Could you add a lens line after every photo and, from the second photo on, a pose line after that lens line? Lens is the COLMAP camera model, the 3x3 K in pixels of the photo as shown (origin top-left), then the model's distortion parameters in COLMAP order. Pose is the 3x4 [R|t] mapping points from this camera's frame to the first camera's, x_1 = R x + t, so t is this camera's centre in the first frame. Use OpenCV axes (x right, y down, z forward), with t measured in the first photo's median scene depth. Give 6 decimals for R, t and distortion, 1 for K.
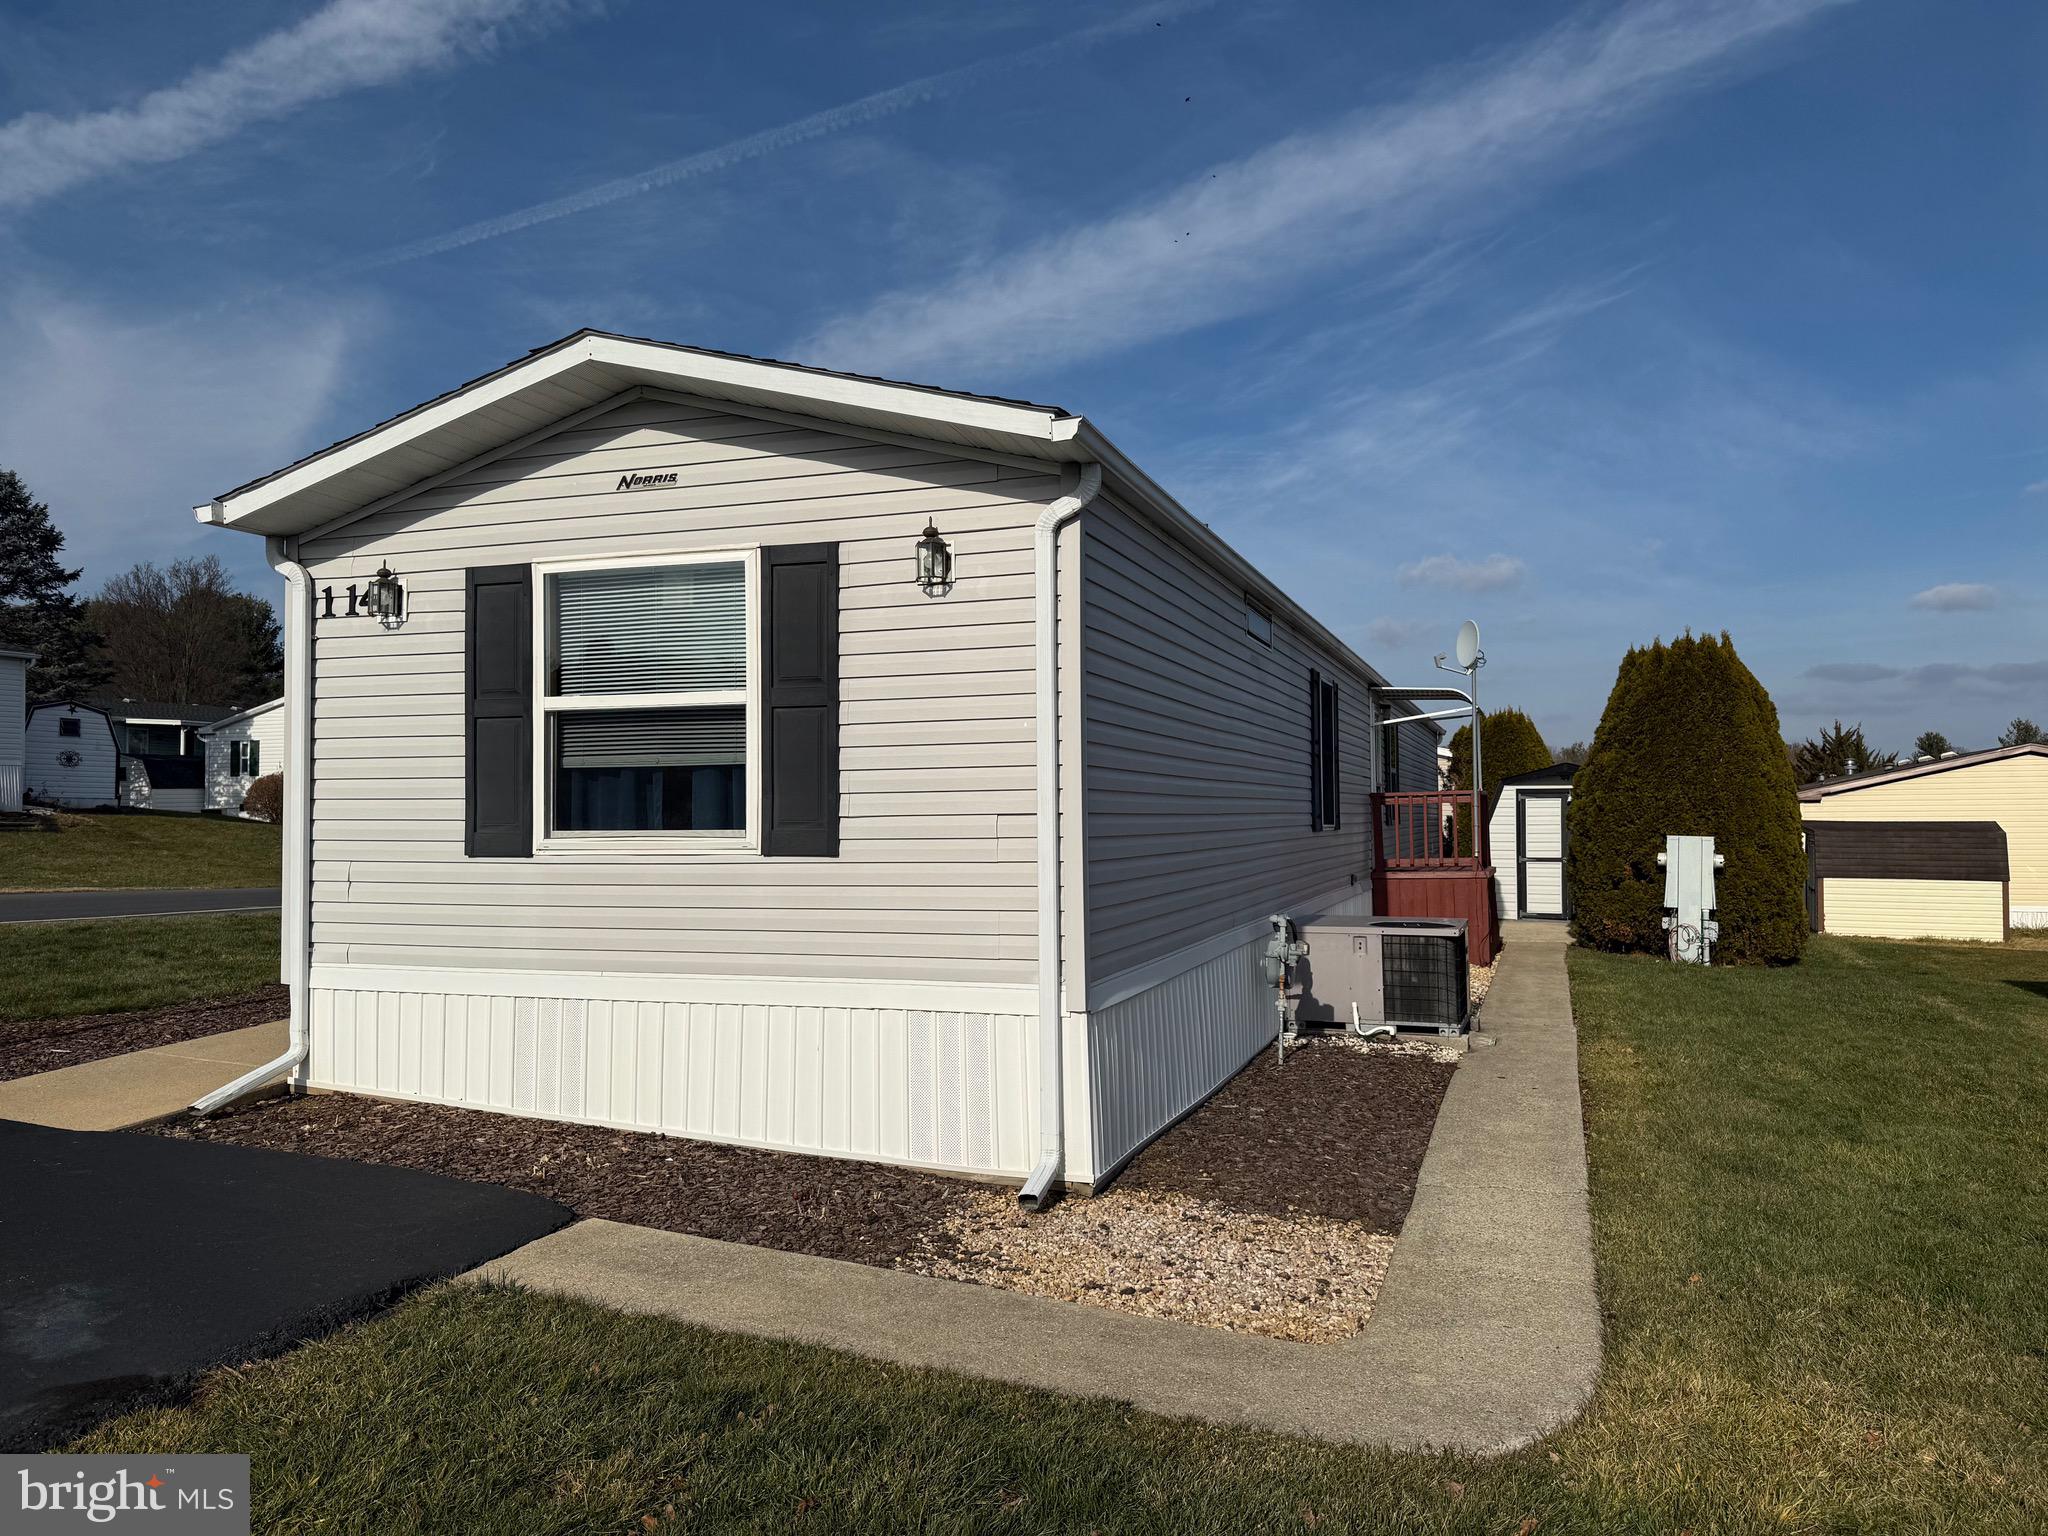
lens RADIAL K [[1628.7, 0, 1025.2], [0, 1628.7, 766.6], [0, 0, 1]] dist [0.089046, -0.005028]
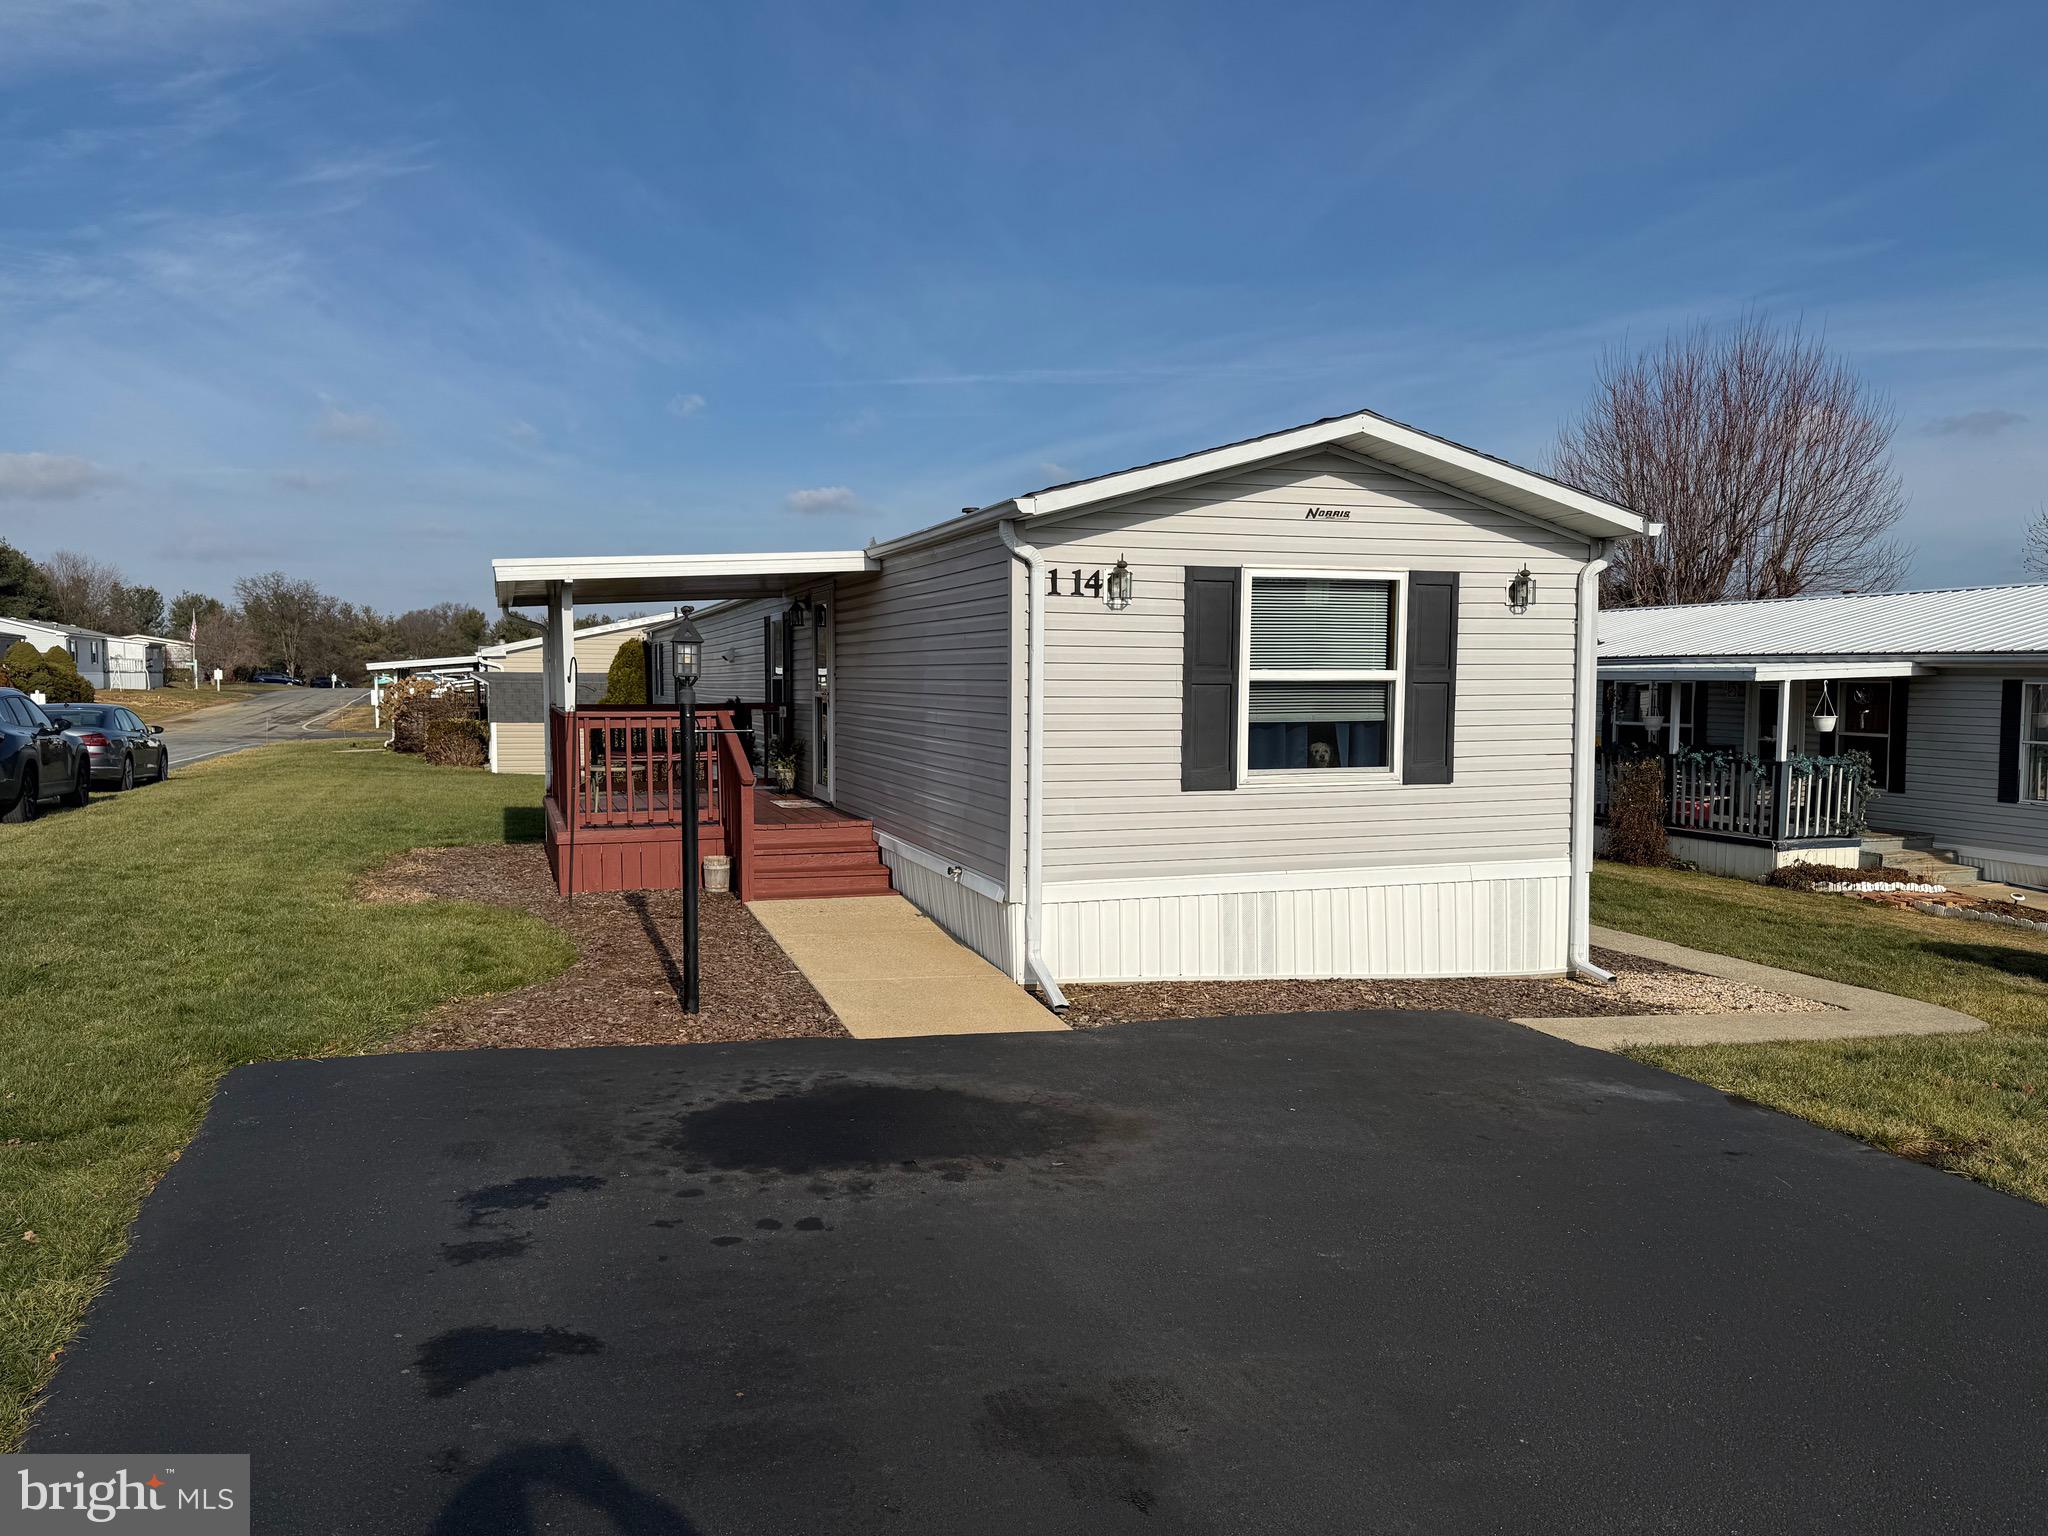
lens RADIAL K [[1461.2, 0, 1081.7], [0, 1461.2, 766.4], [0, 0, 1]] dist [0.034589, -0.048244]
pose [[0.757490, -0.034267, 0.651947, -1.189198], [-0.029496, 0.995805, 0.086613, -0.063856], [-0.652181, -0.084838, 0.753301, 0.193874]]
